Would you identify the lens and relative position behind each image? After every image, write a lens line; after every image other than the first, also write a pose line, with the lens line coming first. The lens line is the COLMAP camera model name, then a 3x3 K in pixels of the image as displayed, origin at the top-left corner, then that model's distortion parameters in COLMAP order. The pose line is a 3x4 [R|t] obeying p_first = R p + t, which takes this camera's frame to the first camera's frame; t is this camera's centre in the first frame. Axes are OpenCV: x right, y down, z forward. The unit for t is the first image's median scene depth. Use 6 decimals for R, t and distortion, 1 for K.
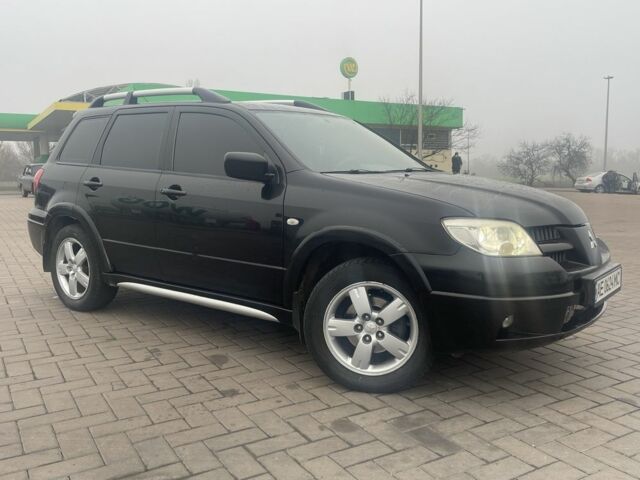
lens RADIAL K [[603.4, 0, 319.6], [0, 603.4, 239.9], [0, 0, 1]] dist [-0.040859, 0.000000]
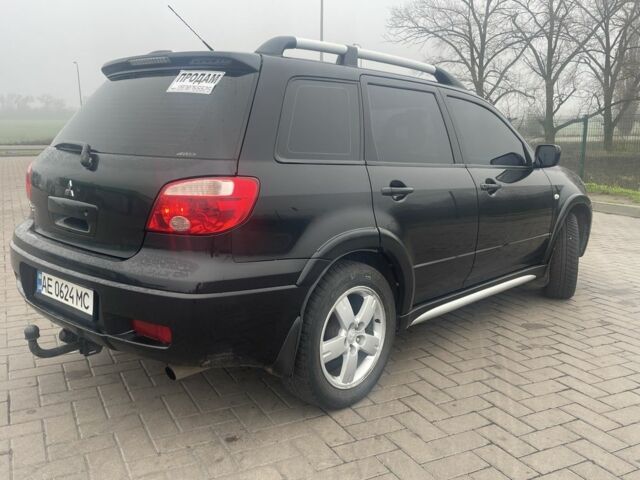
lens RADIAL K [[603.4, 0, 319.8], [0, 603.4, 238.0], [0, 0, 1]] dist [-0.040859, 0.000000]
pose [[0.098934, -0.179010, 0.978860, -1.251487], [0.109954, 0.979629, 0.168037, -0.194996], [-0.989001, 0.091005, 0.116601, 1.212751]]
